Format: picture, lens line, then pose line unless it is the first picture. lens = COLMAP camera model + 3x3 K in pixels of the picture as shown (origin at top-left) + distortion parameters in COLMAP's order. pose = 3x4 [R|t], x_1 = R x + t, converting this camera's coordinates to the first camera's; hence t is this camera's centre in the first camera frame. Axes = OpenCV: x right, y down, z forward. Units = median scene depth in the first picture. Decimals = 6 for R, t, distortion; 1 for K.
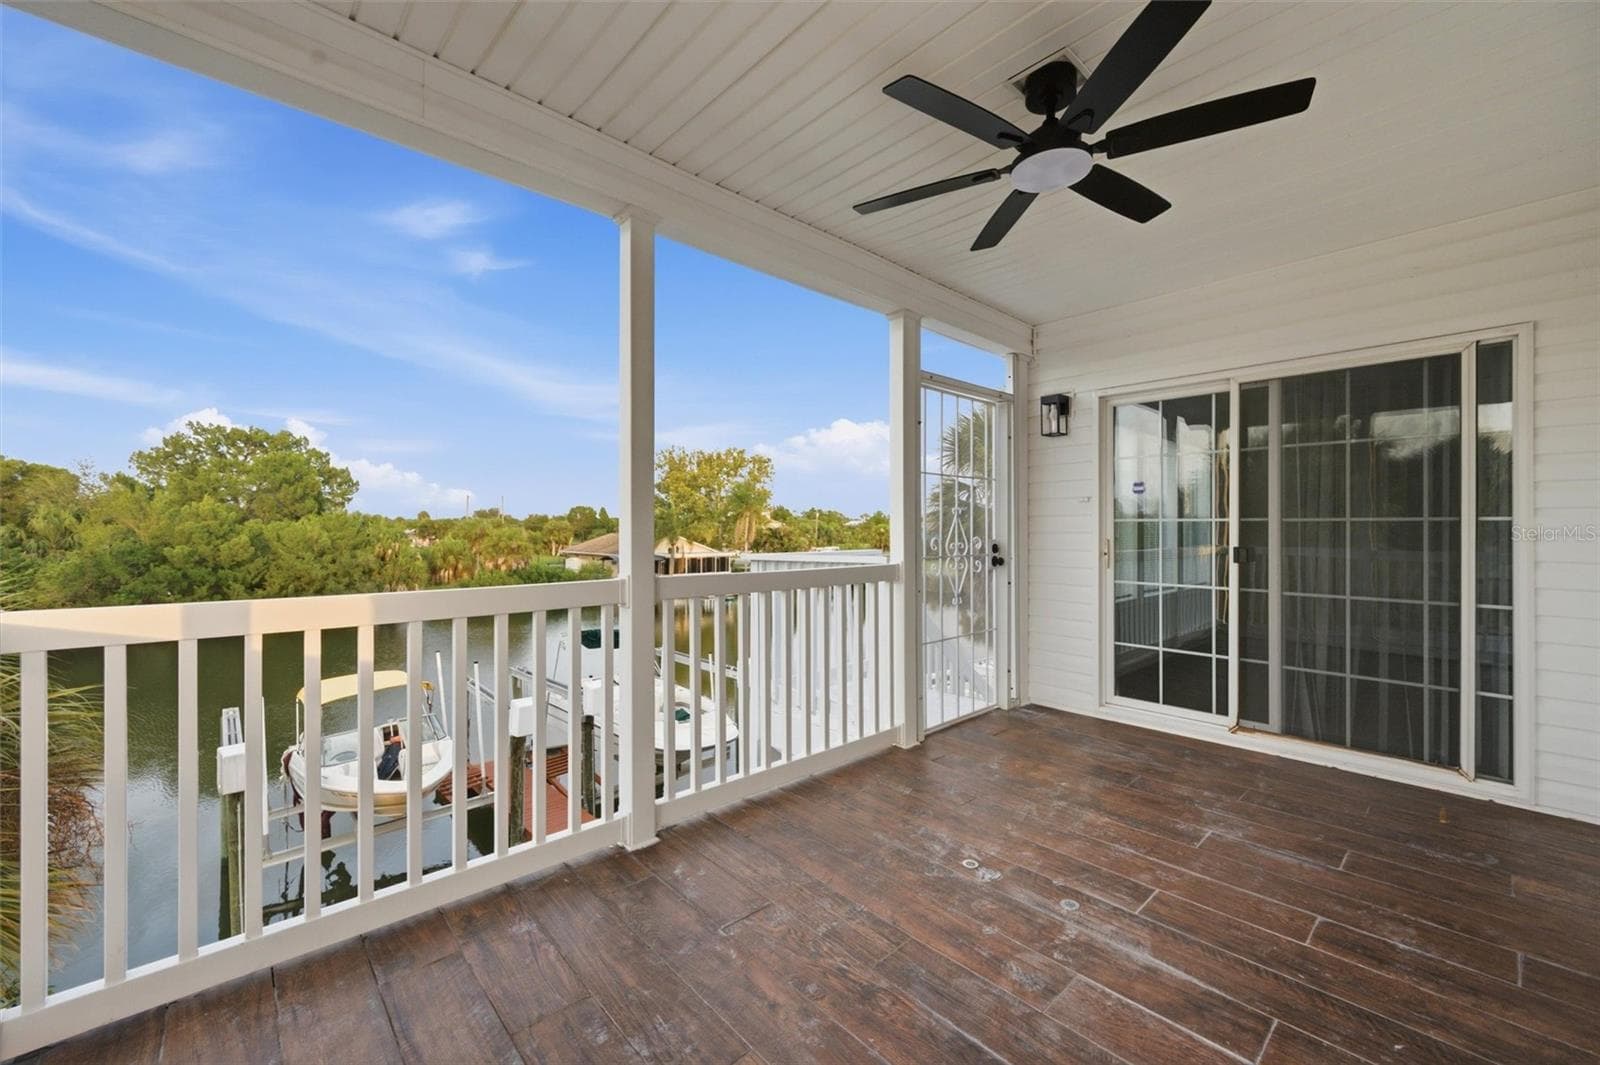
lens RADIAL K [[633.0, 0, 799.3], [0, 633.0, 517.7], [0, 0, 1]] dist [-0.002133, -0.001008]
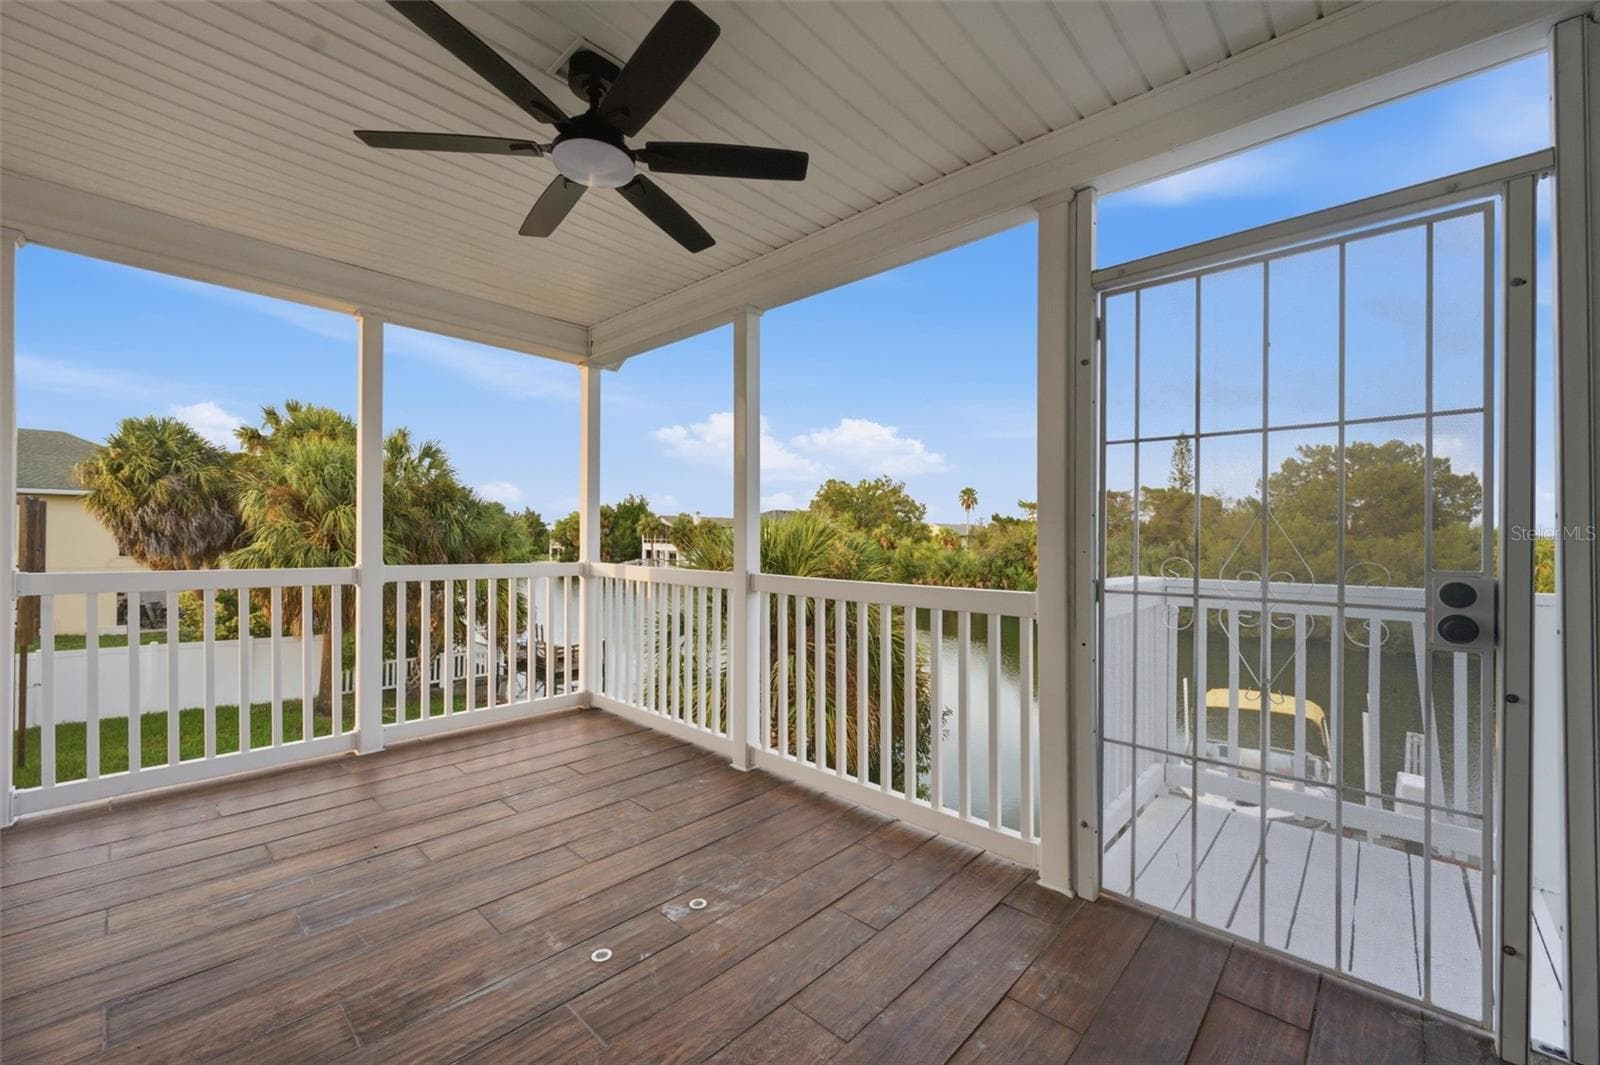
lens RADIAL K [[633.0, 0, 802.0], [0, 633.0, 529.3], [0, 0, 1]] dist [-0.002133, -0.001008]
pose [[0.080008, -0.015580, -0.996672, 0.639799], [0.007717, 0.999858, -0.015010, 0.011928], [0.996764, -0.006491, 0.080117, 0.575840]]
